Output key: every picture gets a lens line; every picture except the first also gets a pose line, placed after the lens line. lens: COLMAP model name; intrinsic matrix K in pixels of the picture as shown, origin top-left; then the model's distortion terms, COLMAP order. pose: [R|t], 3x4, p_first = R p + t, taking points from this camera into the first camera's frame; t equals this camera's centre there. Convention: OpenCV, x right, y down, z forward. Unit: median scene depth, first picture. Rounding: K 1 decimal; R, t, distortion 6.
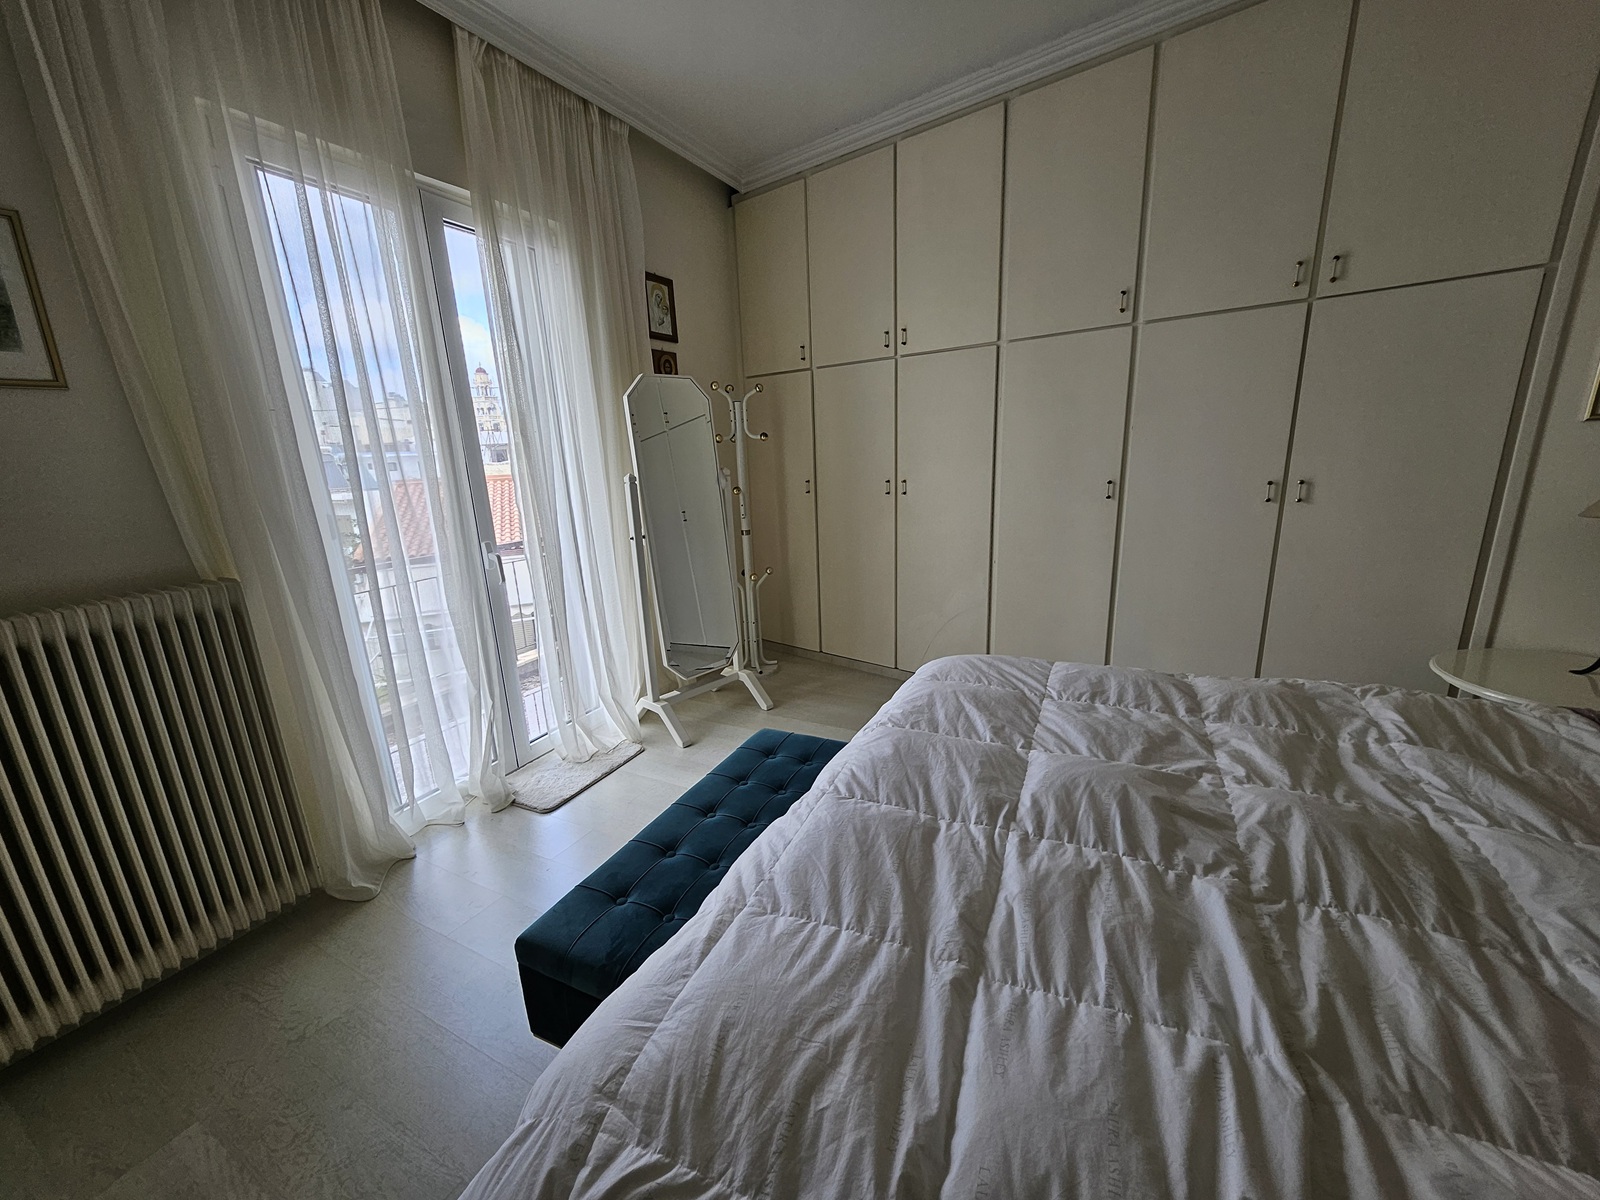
lens RADIAL K [[627.4, 0, 808.1], [0, 627.4, 607.0], [0, 0, 1]] dist [0.005518, -0.003769]
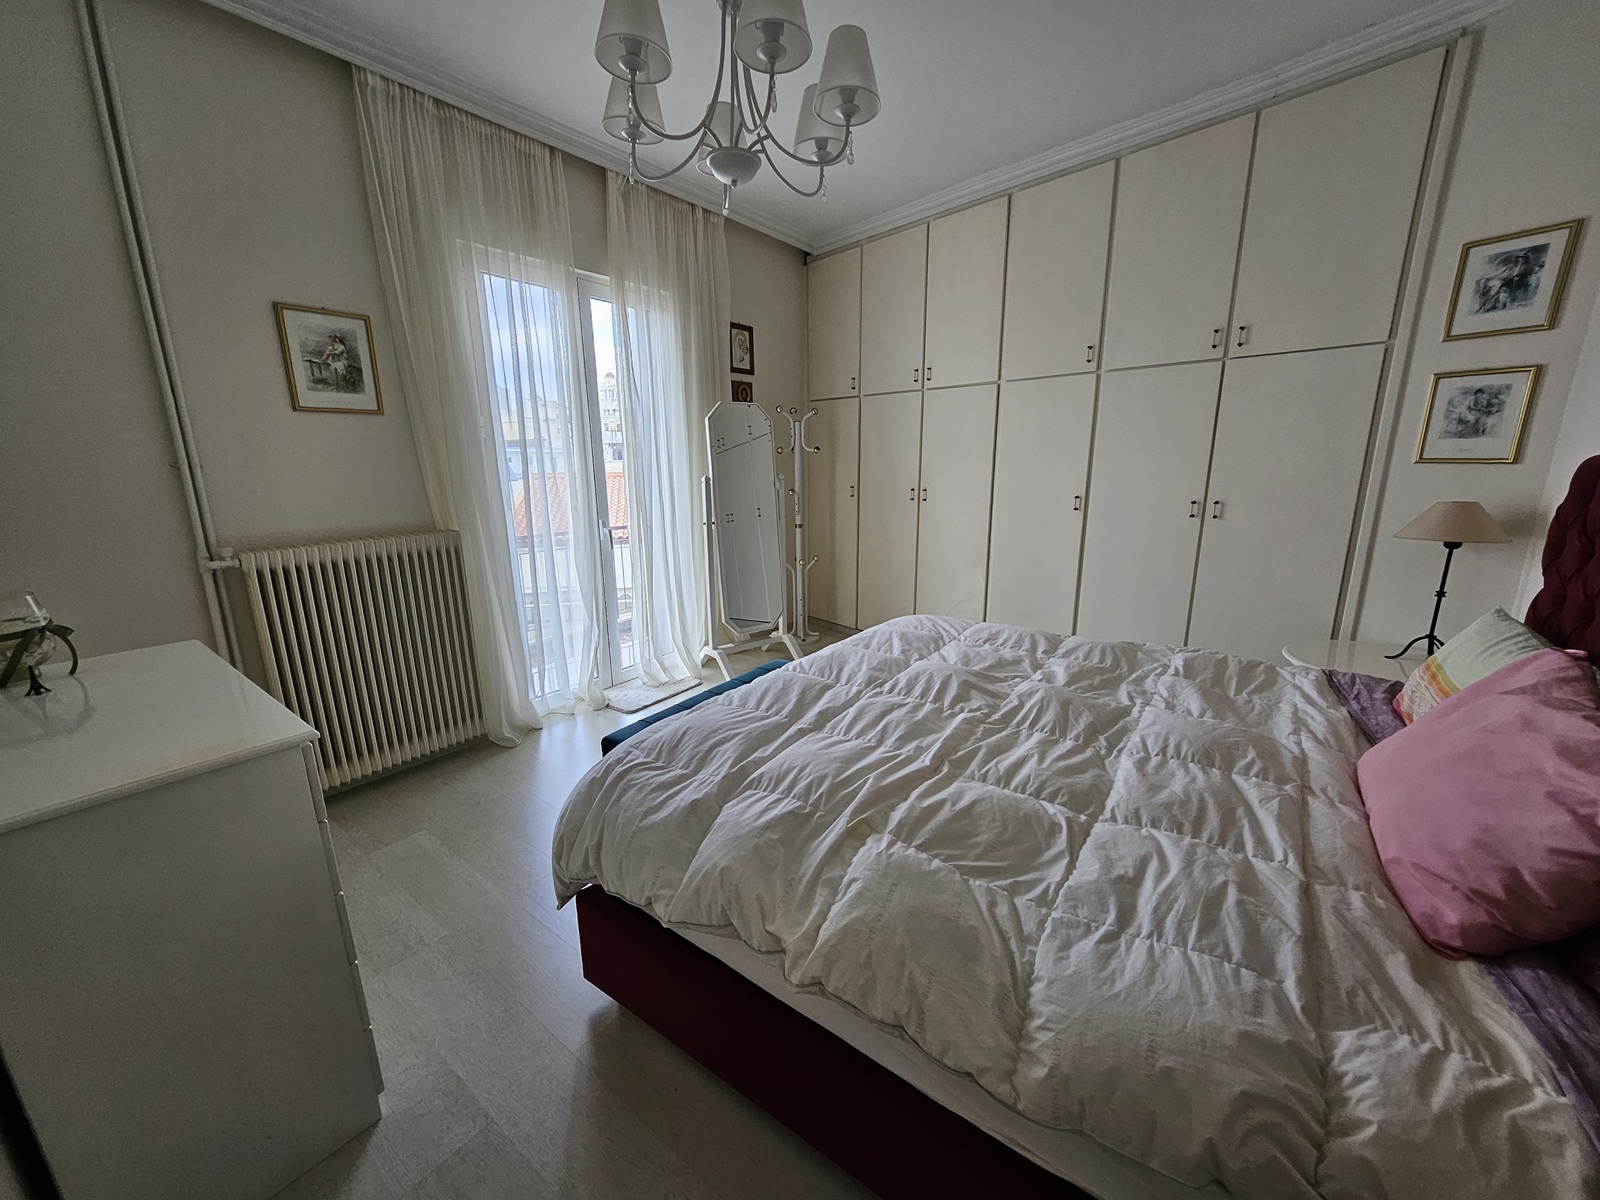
lens RADIAL K [[627.4, 0, 808.1], [0, 627.4, 607.0], [0, 0, 1]] dist [0.005518, -0.003769]
pose [[0.986376, 0.069047, -0.149316, 0.163067], [-0.070414, 0.997510, -0.003881, 0.062594], [0.148676, 0.014342, 0.988782, -0.314568]]
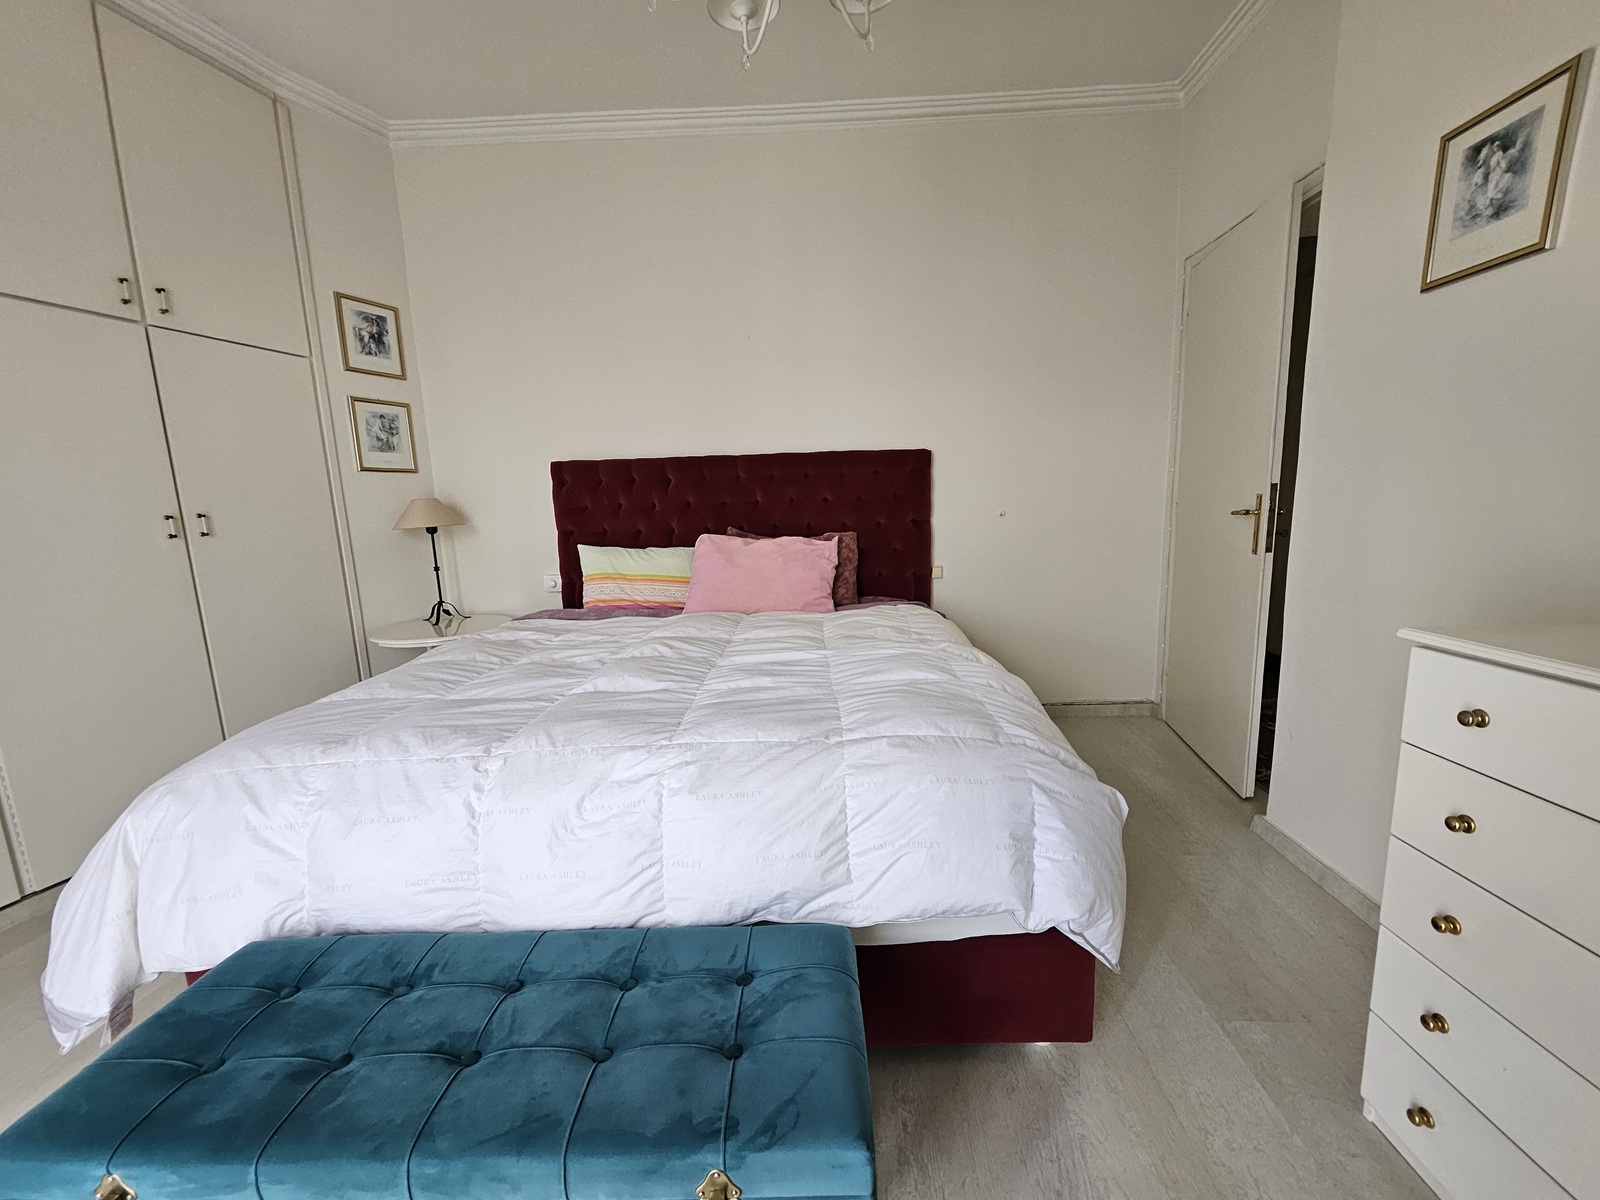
lens RADIAL K [[627.4, 0, 808.1], [0, 627.4, 607.0], [0, 0, 1]] dist [0.005518, -0.003769]
pose [[-0.425085, -0.090967, 0.900571, -0.429971], [0.274343, 0.935189, 0.223959, -0.024937], [-0.862577, 0.342267, -0.372579, 0.534792]]
